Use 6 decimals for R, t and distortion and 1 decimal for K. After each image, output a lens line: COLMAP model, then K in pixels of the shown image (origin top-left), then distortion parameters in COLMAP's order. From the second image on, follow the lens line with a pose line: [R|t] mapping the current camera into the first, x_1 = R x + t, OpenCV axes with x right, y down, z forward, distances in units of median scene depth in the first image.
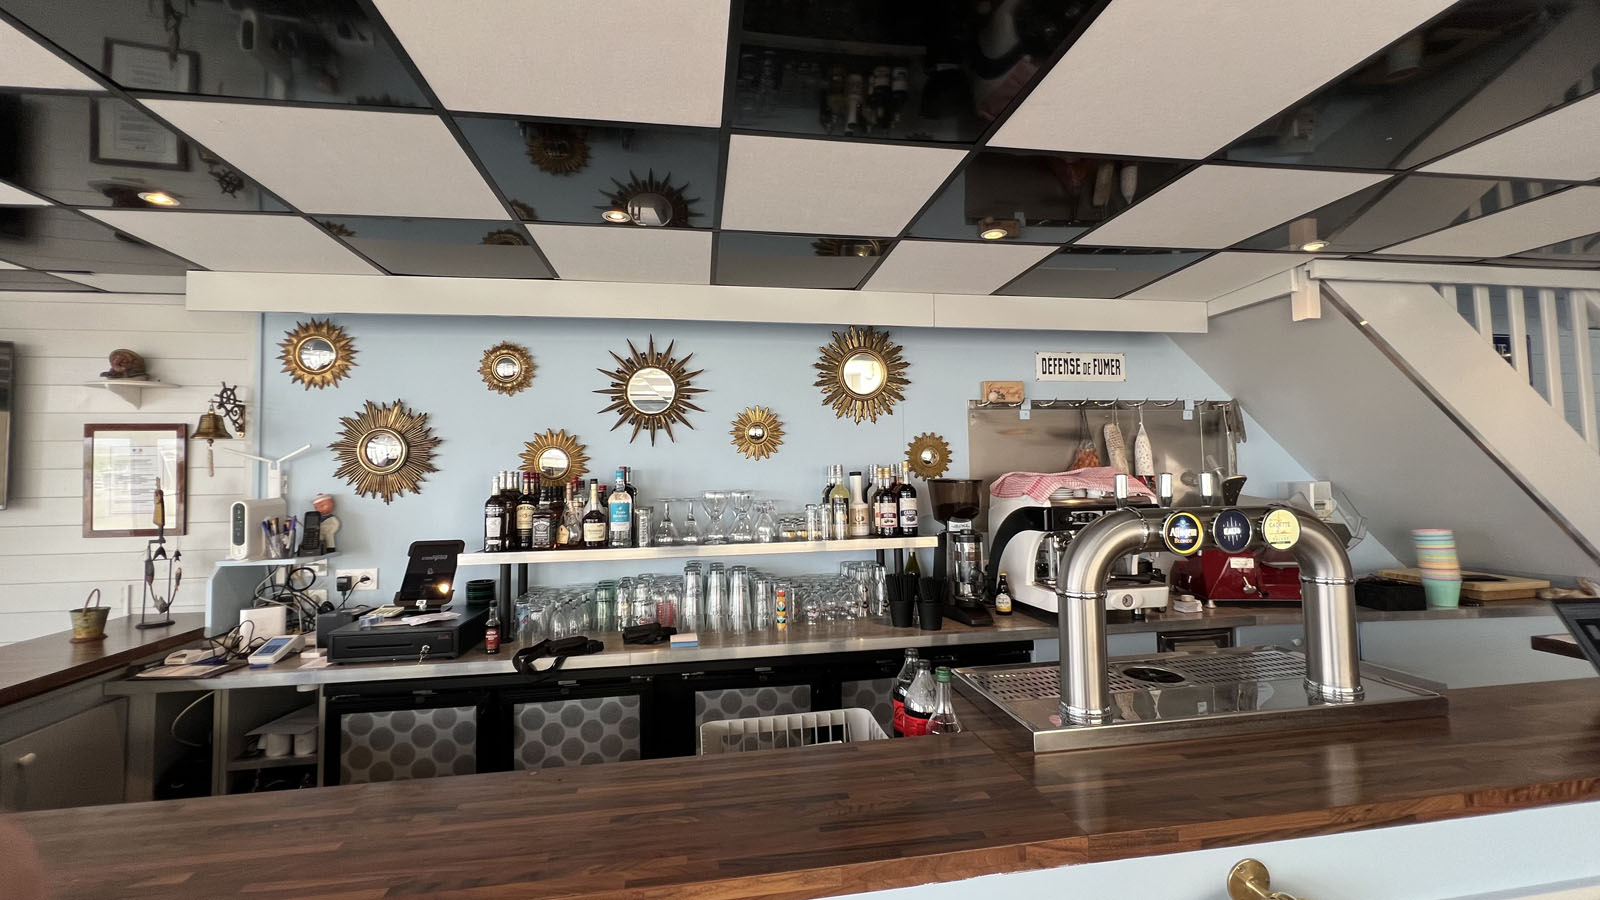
lens RADIAL K [[633.6, 0, 794.7], [0, 633.6, 442.0], [0, 0, 1]] dist [0.000339, 0.000011]
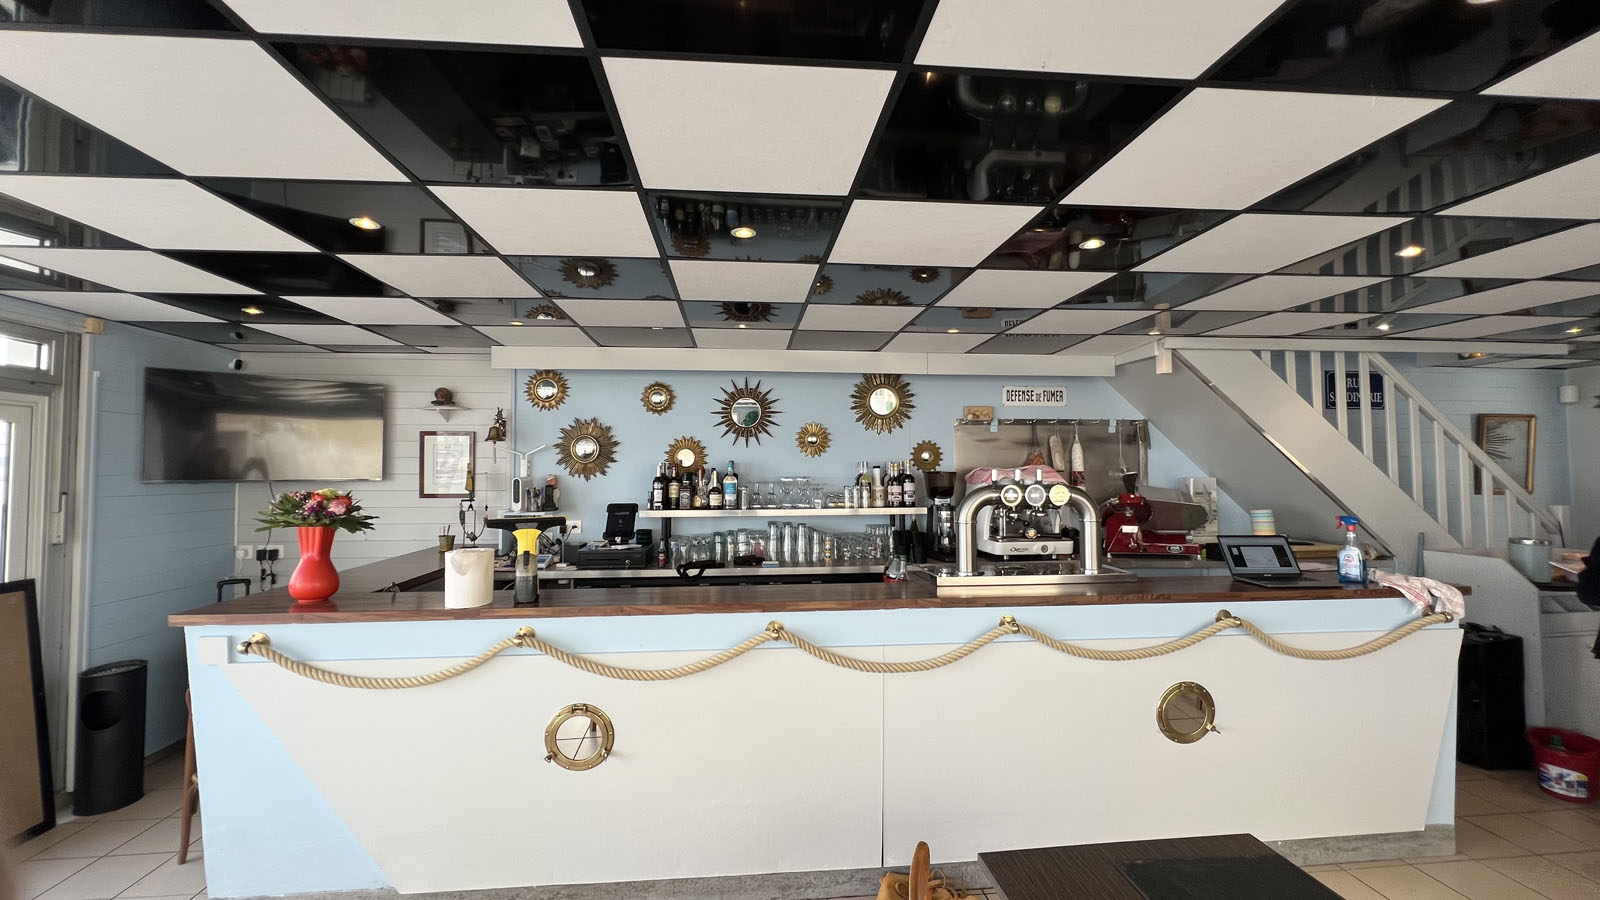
lens RADIAL K [[633.6, 0, 794.7], [0, 633.6, 442.0], [0, 0, 1]] dist [0.000339, 0.000011]
pose [[0.997620, 0.011835, -0.067921, 0.001055], [-0.011015, 0.999862, 0.012437, -0.030098], [0.068059, -0.011659, 0.997613, -0.594083]]
